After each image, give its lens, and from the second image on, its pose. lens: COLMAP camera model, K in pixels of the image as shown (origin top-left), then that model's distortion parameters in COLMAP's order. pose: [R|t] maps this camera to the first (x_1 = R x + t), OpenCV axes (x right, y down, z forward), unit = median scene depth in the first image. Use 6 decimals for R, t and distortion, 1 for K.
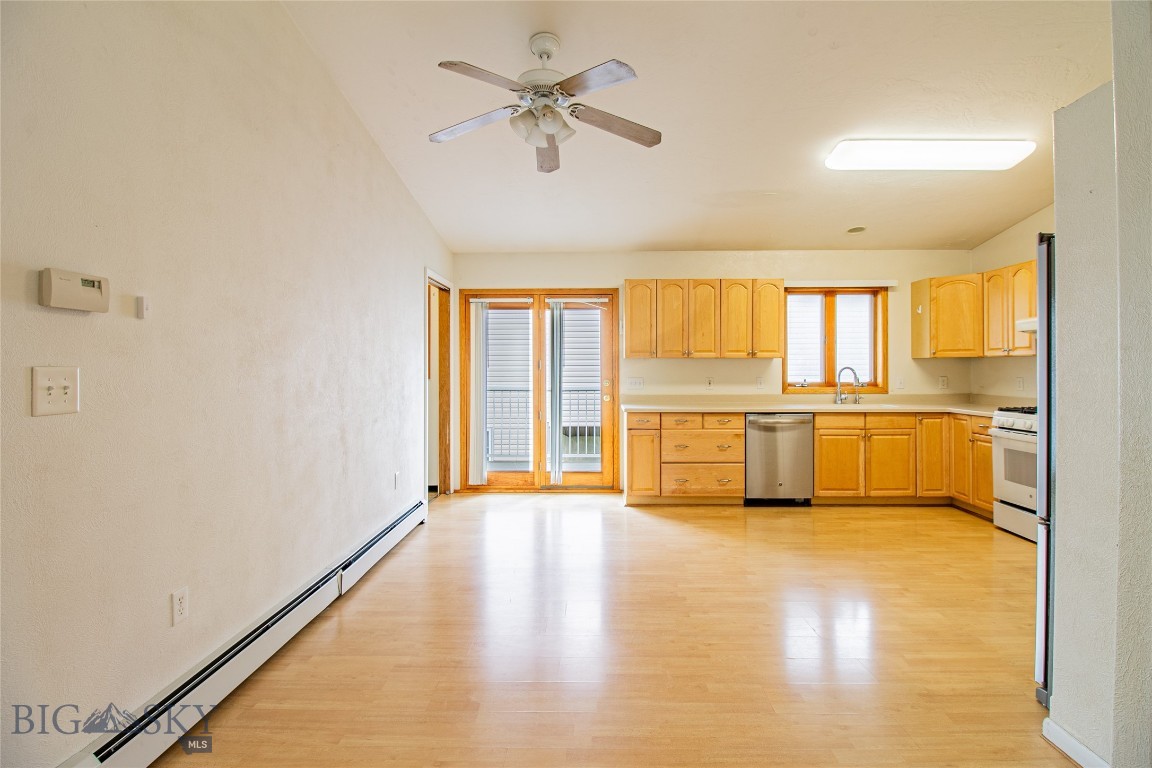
lens RADIAL K [[548.6, 0, 590.5], [0, 548.6, 368.1], [0, 0, 1]] dist [-0.003985, -0.009845]
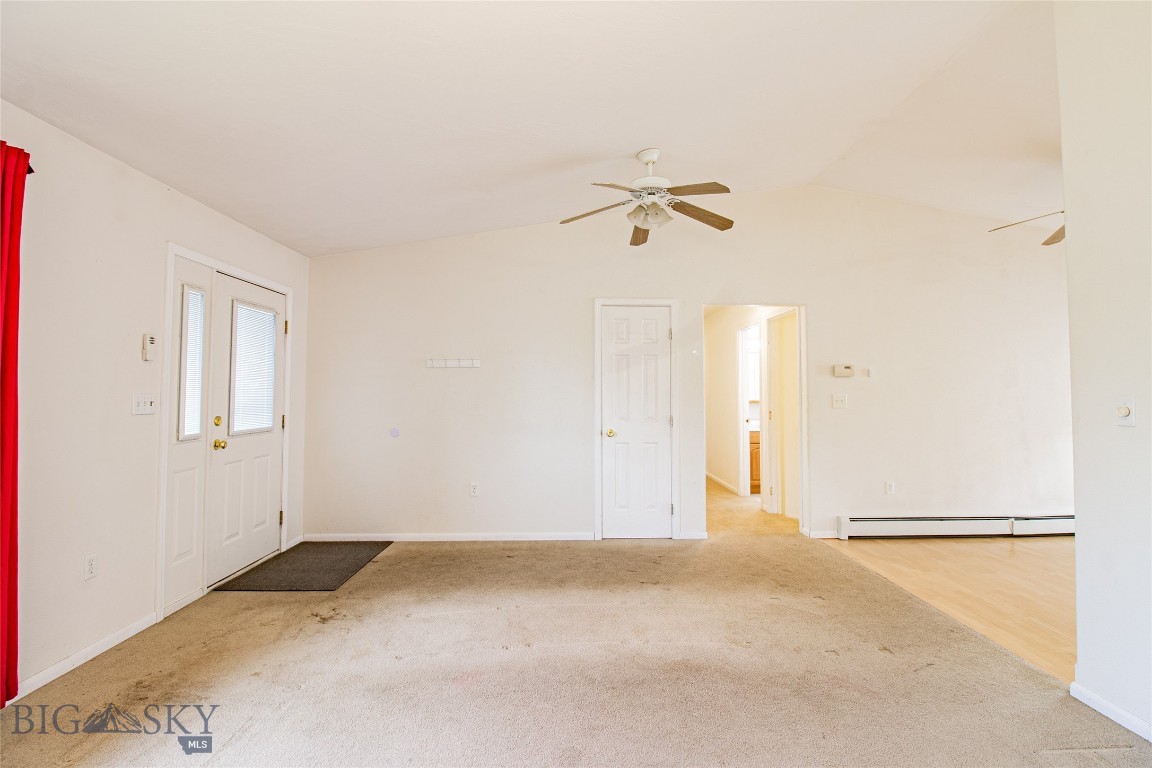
lens RADIAL K [[548.6, 0, 584.8], [0, 548.6, 373.3], [0, 0, 1]] dist [-0.003985, -0.009845]
pose [[0.032753, -0.038561, -0.998719, 0.687476], [-0.000551, 0.999255, -0.038600, 0.000433], [0.999463, 0.001815, 0.032708, -0.197776]]
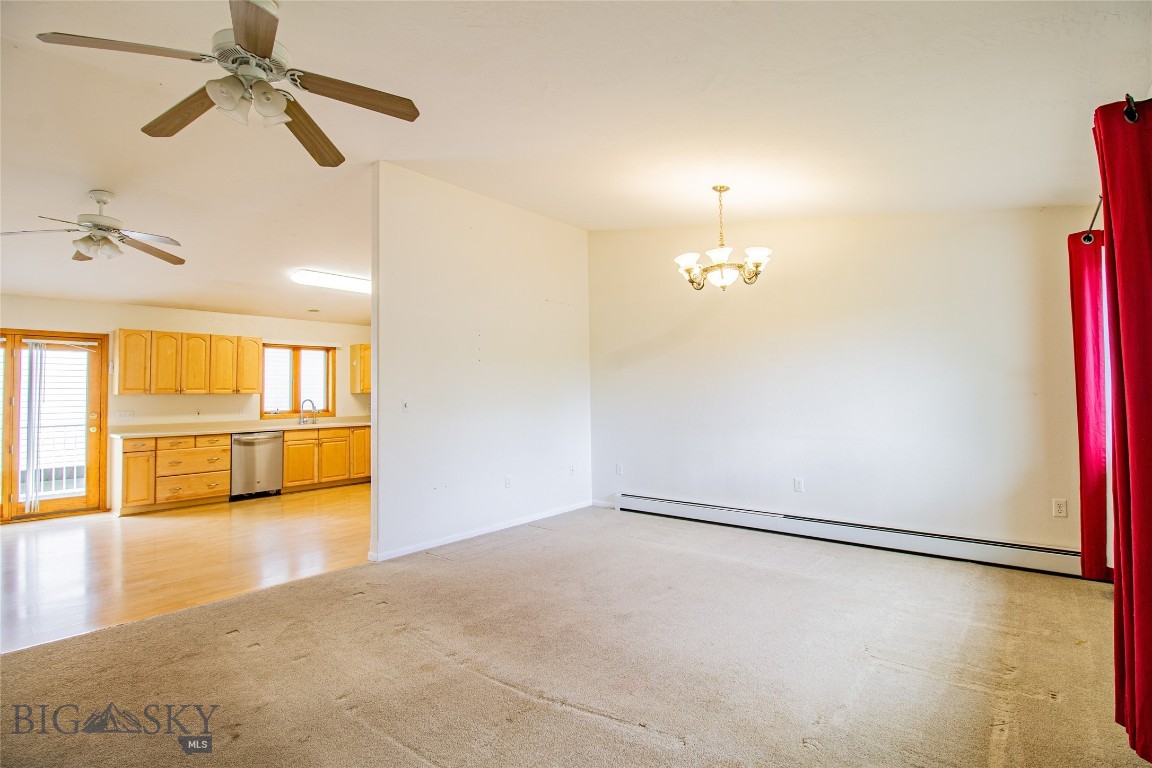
lens RADIAL K [[548.6, 0, 581.1], [0, 548.6, 370.4], [0, 0, 1]] dist [-0.003985, -0.009845]
pose [[0.642954, 0.025270, 0.765487, -0.210679], [0.016043, 0.998792, -0.046446, 0.000458], [-0.765736, 0.042143, 0.641772, -0.570624]]
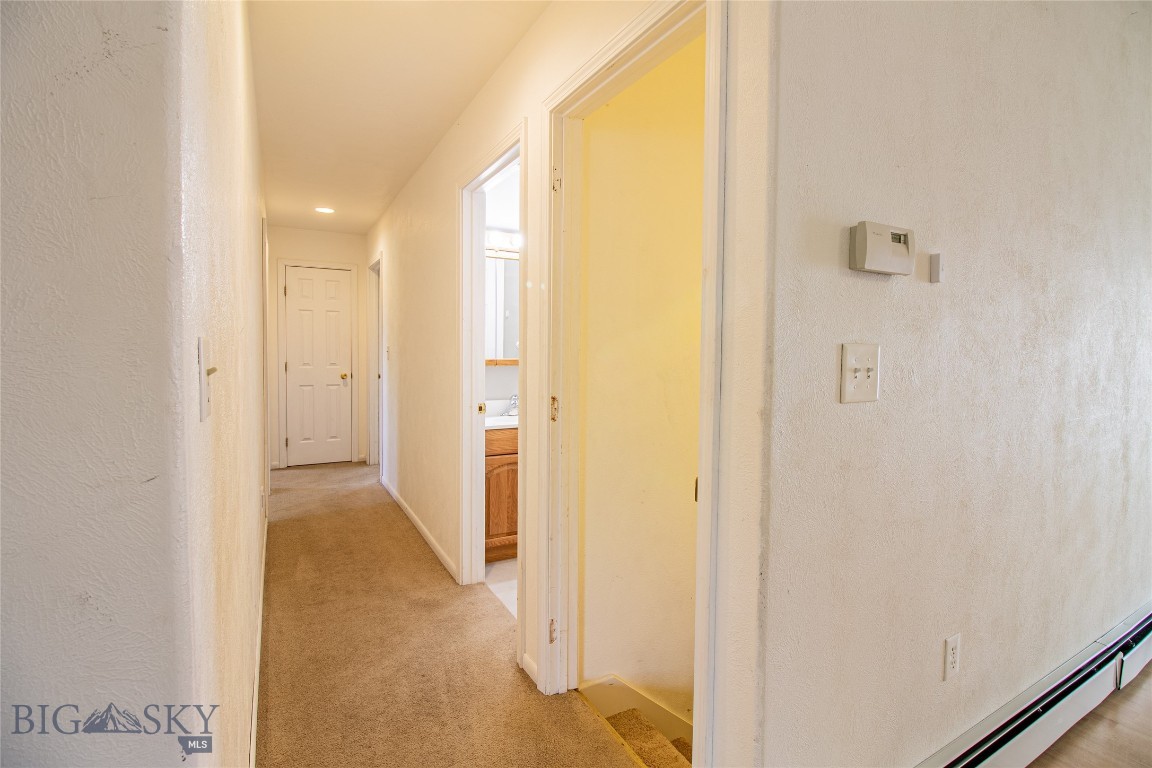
lens RADIAL K [[548.6, 0, 587.5], [0, 548.6, 368.6], [0, 0, 1]] dist [-0.003985, -0.009845]
pose [[0.506324, 0.038535, -0.861482, -0.142533], [-0.012169, 0.999221, 0.037544, 0.002585], [0.862257, -0.008525, 0.506399, 0.065283]]
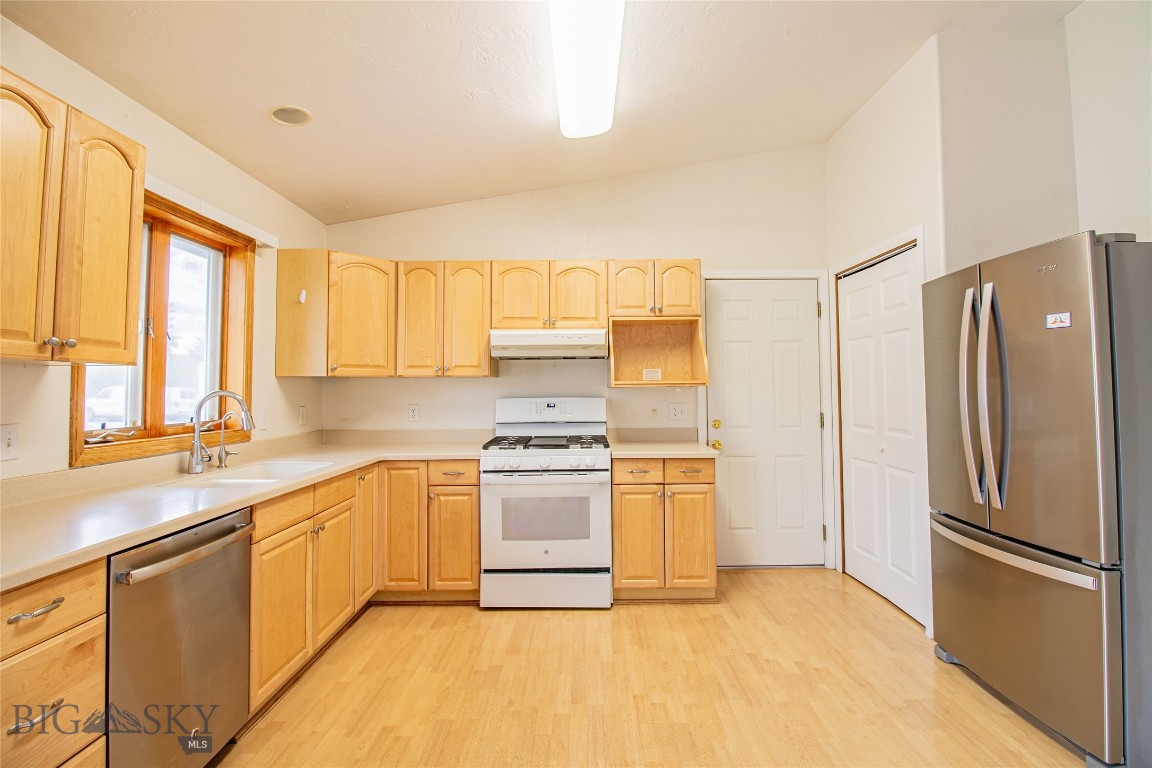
lens RADIAL K [[548.6, 0, 579.5], [0, 548.6, 373.8], [0, 0, 1]] dist [-0.003985, -0.009845]
pose [[-0.007702, 0.031795, 0.999465, -0.001605], [0.006548, 0.999475, -0.031745, -0.000288], [-0.999949, 0.006300, -0.007906, 0.761940]]
